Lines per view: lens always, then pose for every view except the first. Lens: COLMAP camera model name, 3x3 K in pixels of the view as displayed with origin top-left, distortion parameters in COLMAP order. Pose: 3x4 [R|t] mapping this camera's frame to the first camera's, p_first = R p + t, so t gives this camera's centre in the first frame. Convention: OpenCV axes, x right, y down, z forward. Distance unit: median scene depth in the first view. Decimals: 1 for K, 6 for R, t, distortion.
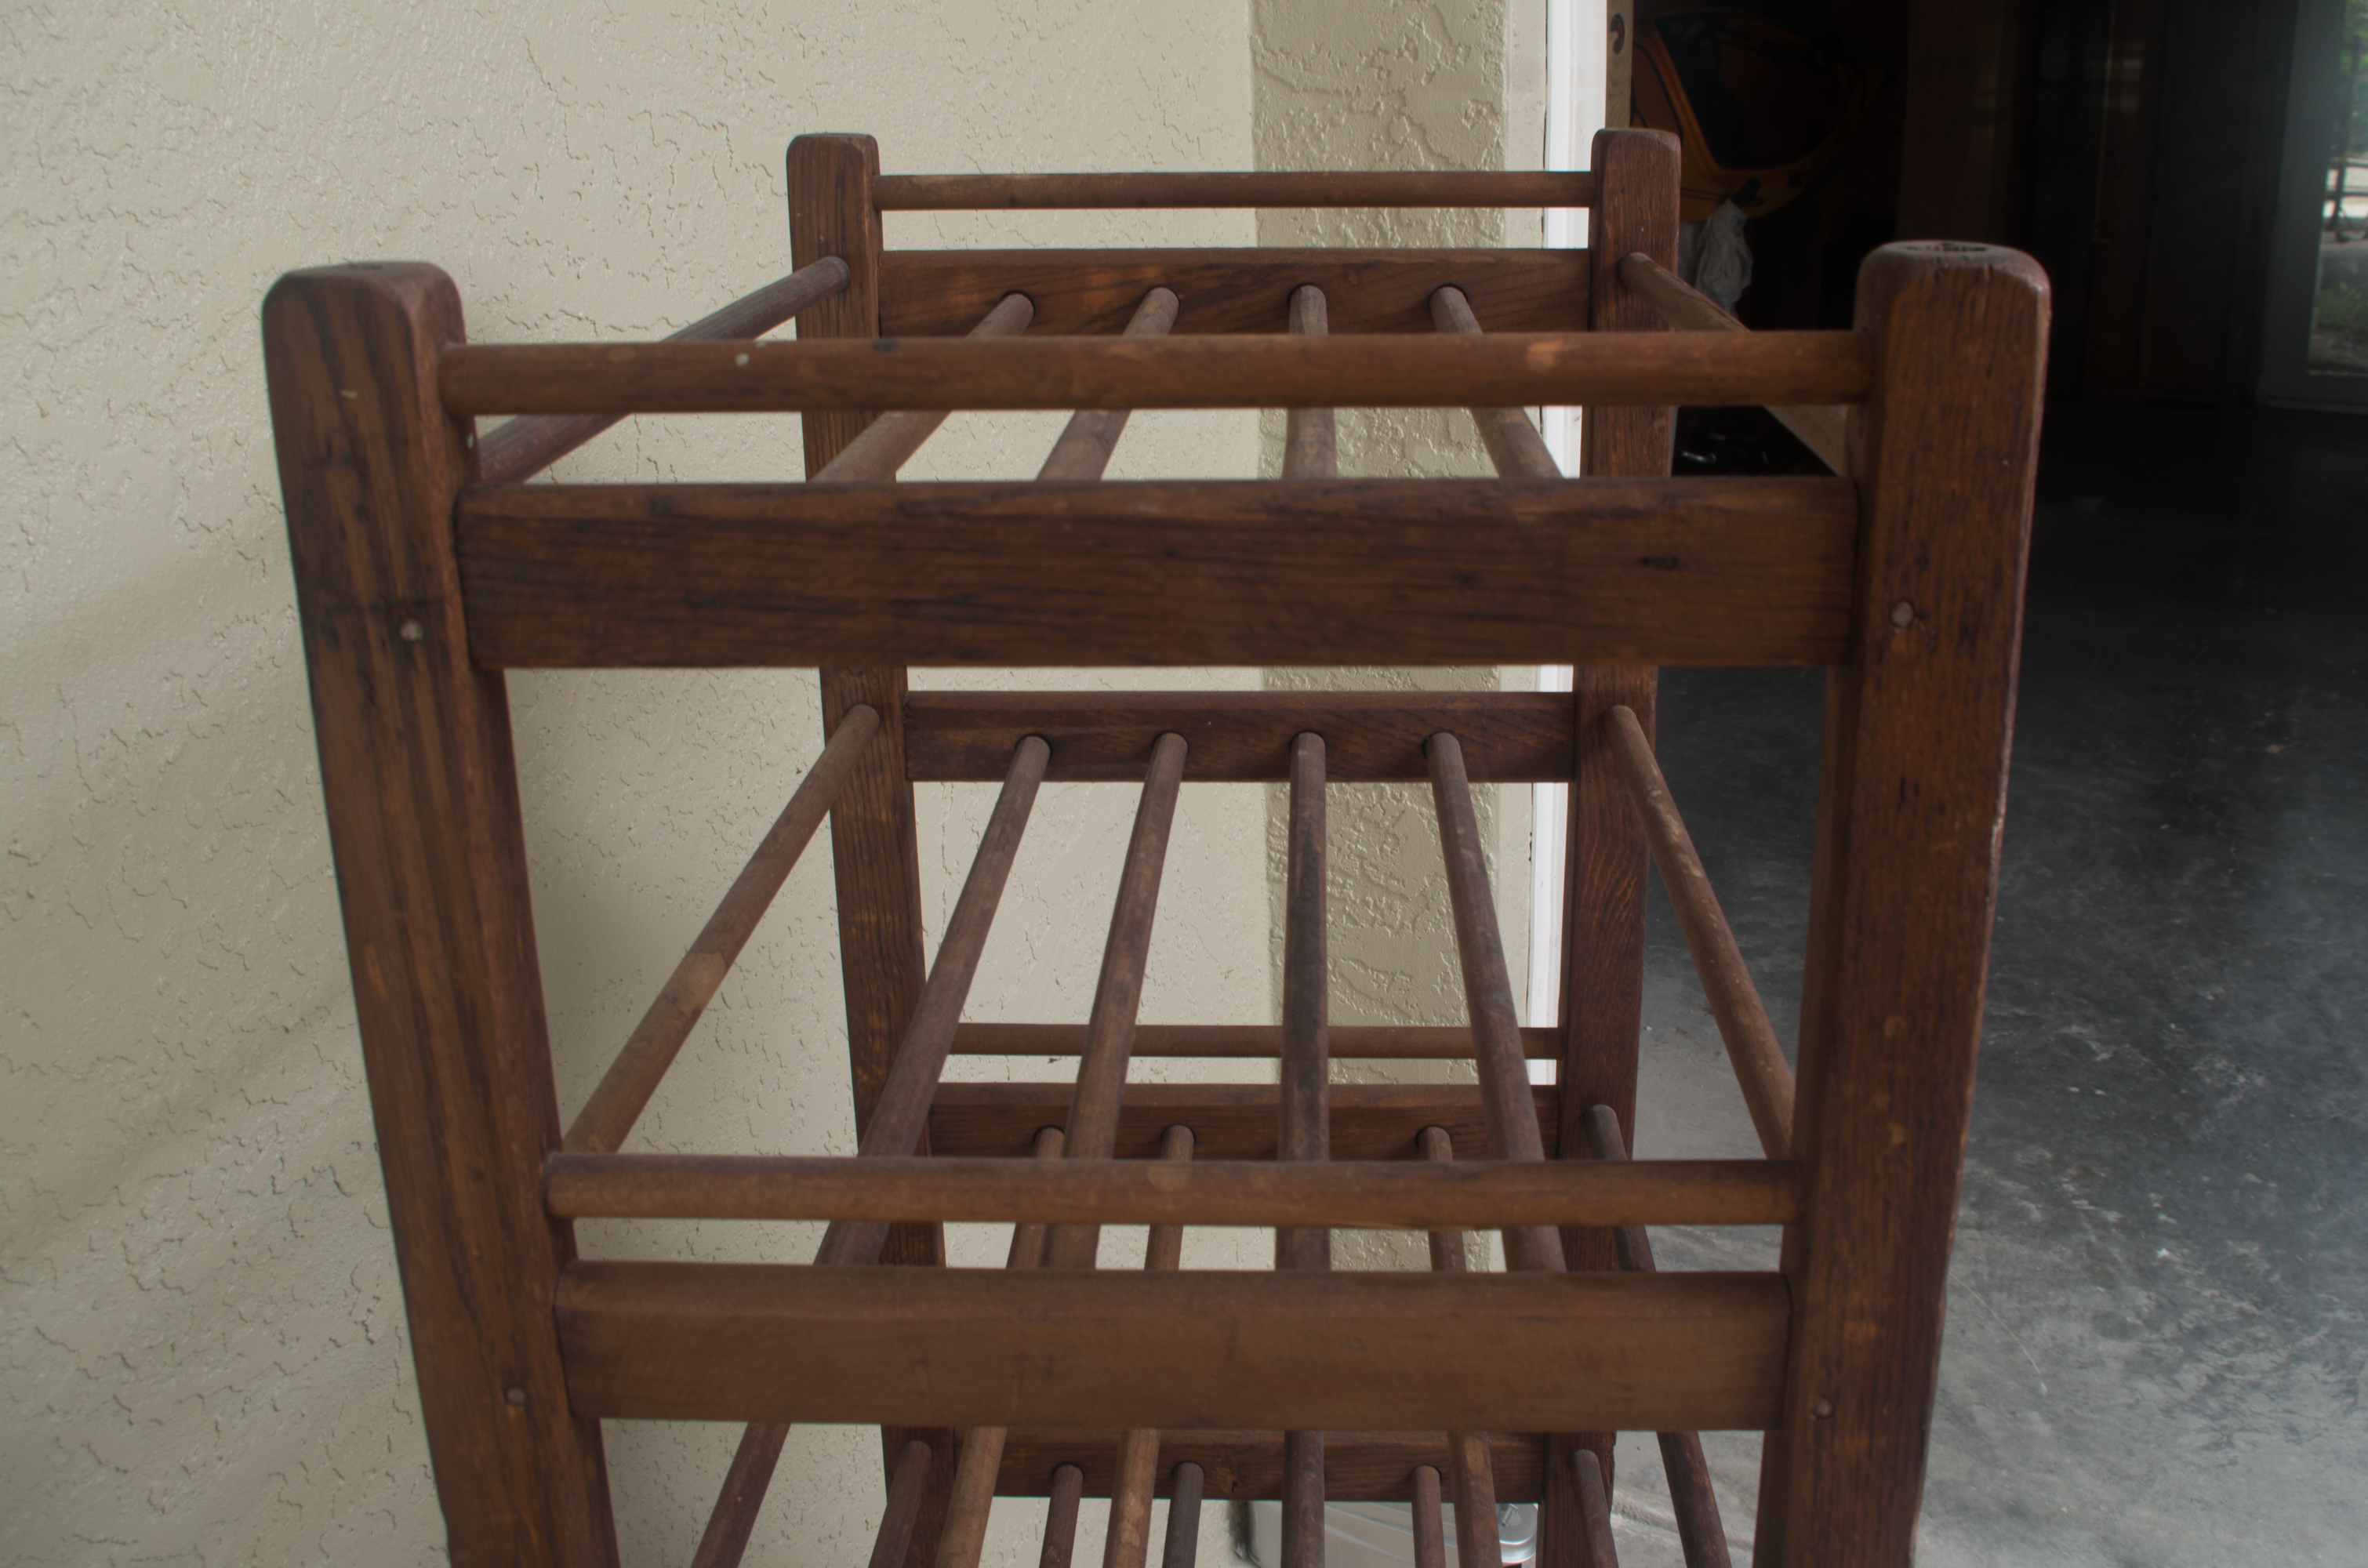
lens RADIAL K [[2197.6, 0, 1189.8], [0, 2197.6, 724.8], [0, 0, 1]] dist [-0.074479, 0.002699]
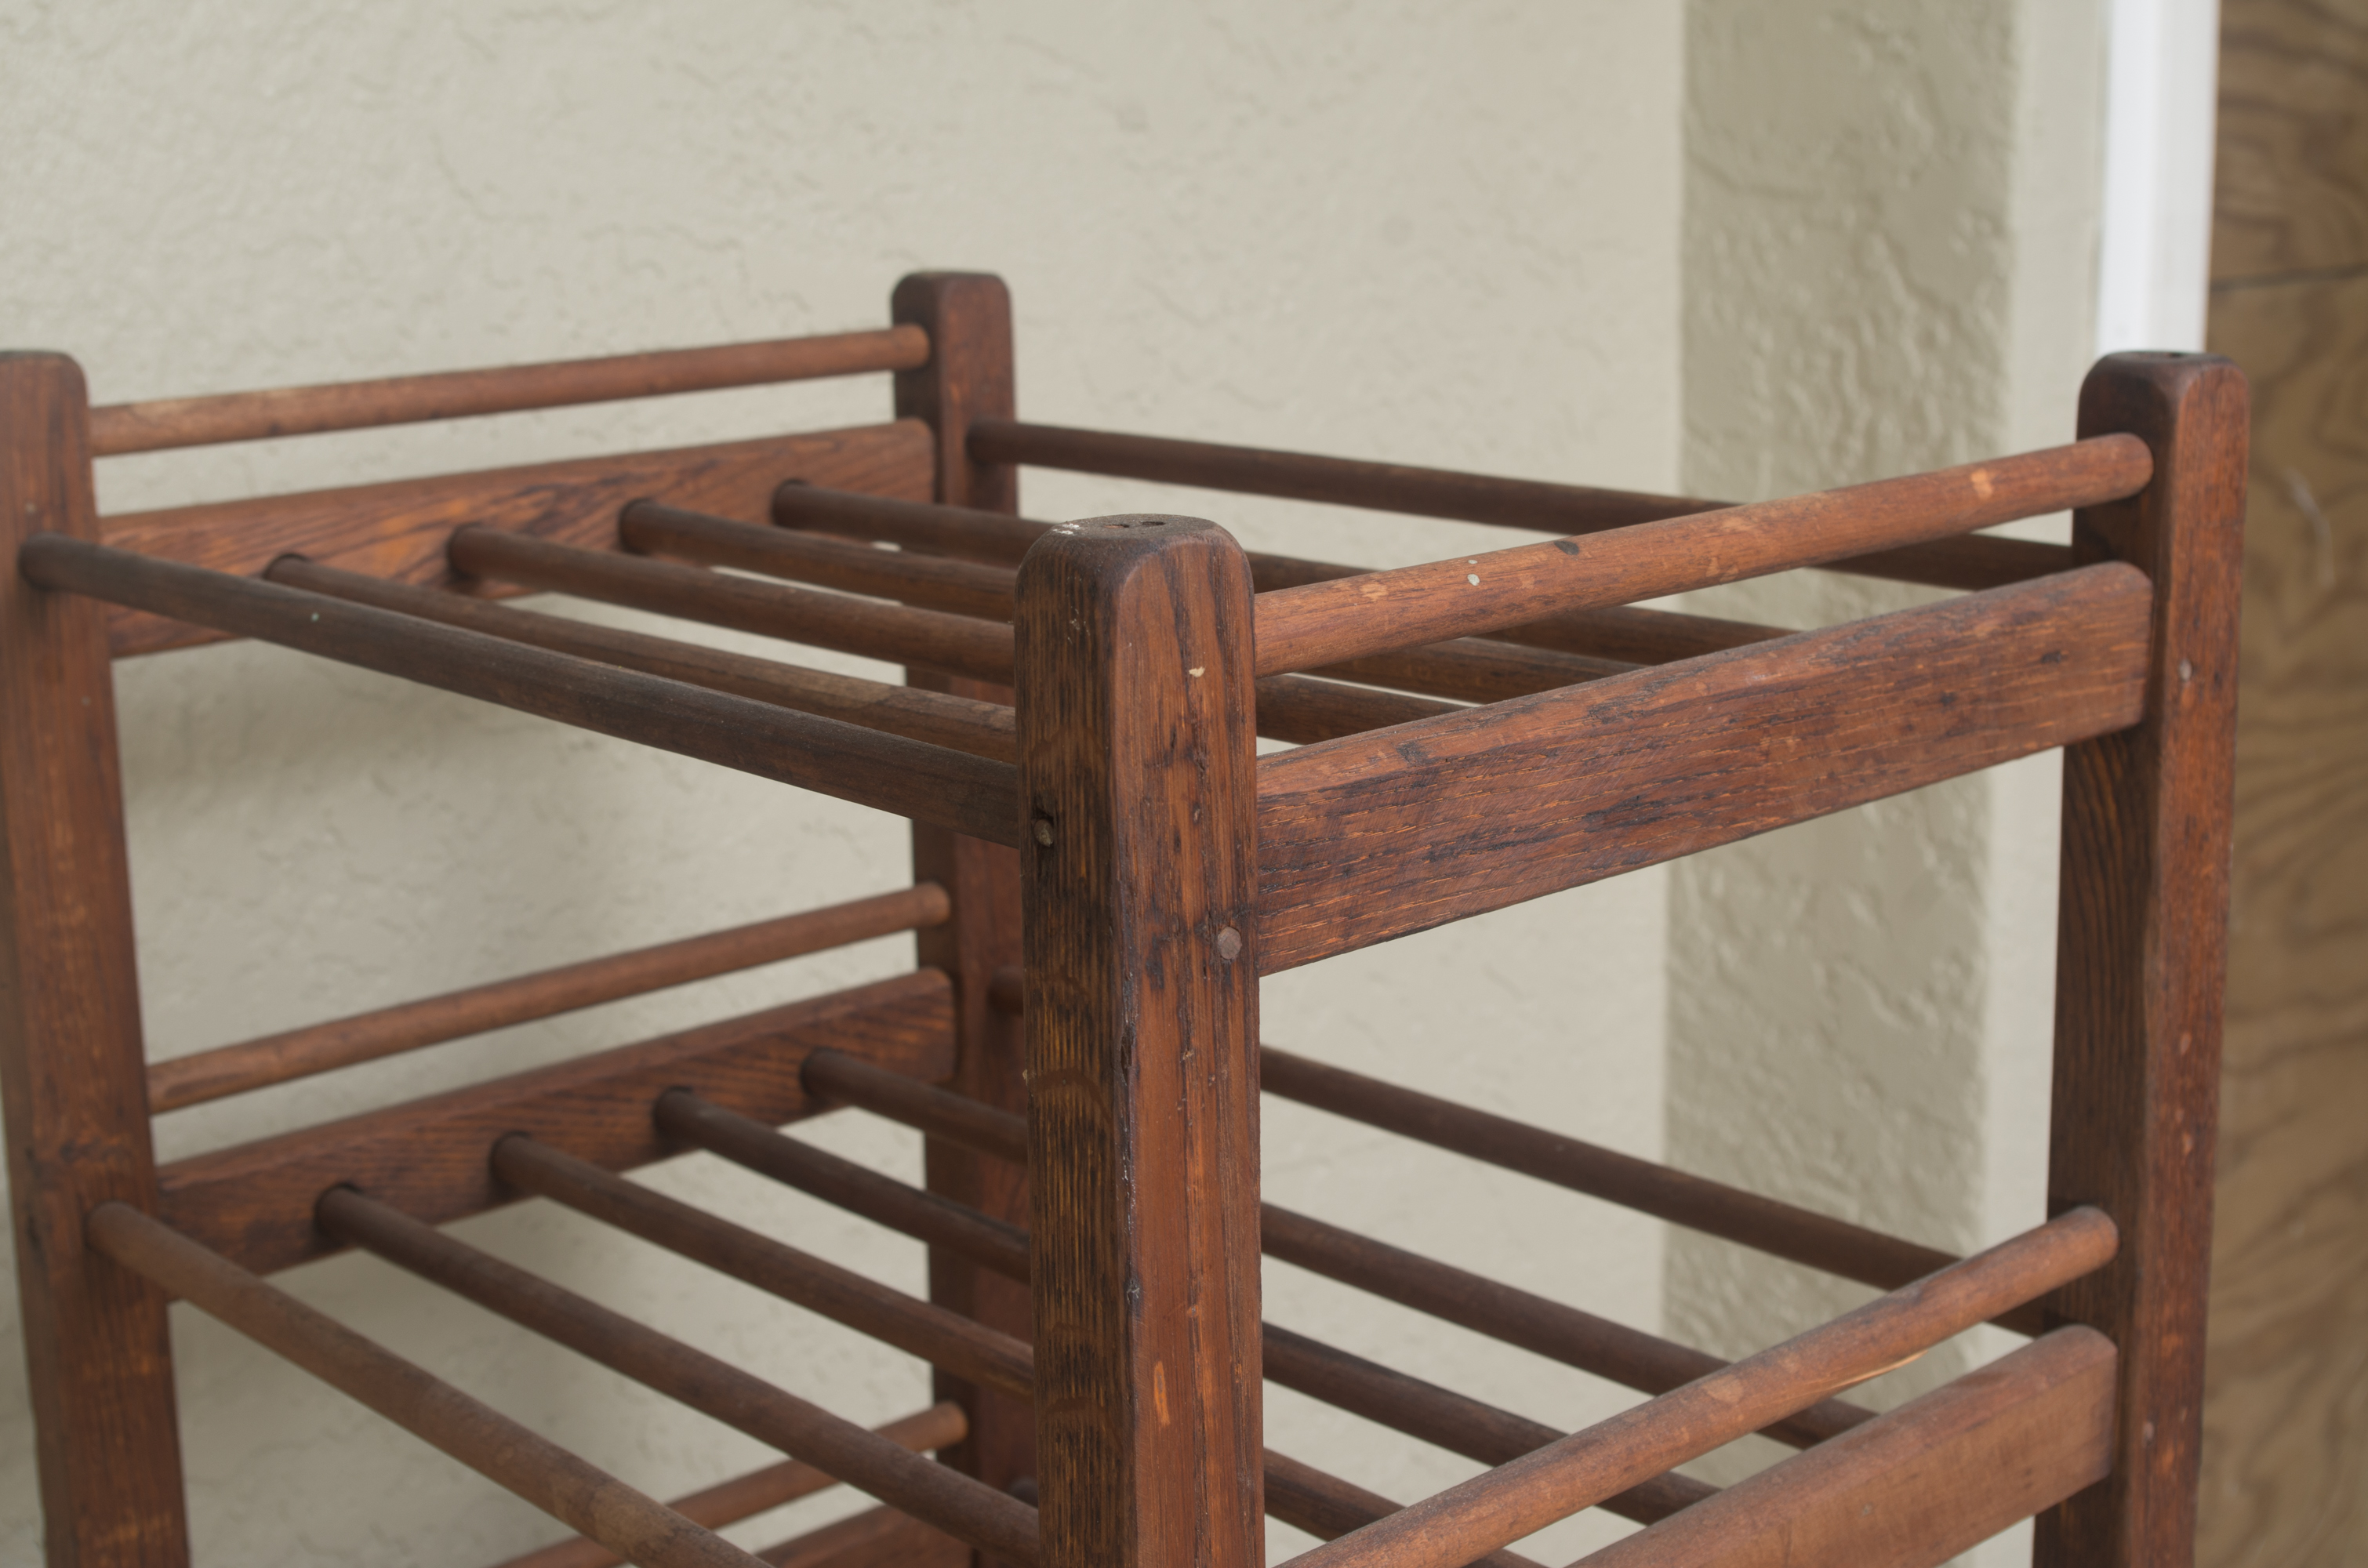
lens RADIAL K [[3407.1, 0, 1184.0], [0, 3407.1, 784.0], [0, 0, 1]] dist [0.000242, -0.012441]
pose [[0.706942, -0.162903, 0.688256, -1.246476], [0.233943, 0.972197, -0.010186, -0.094313], [-0.667461, 0.168214, 0.725397, 0.057524]]
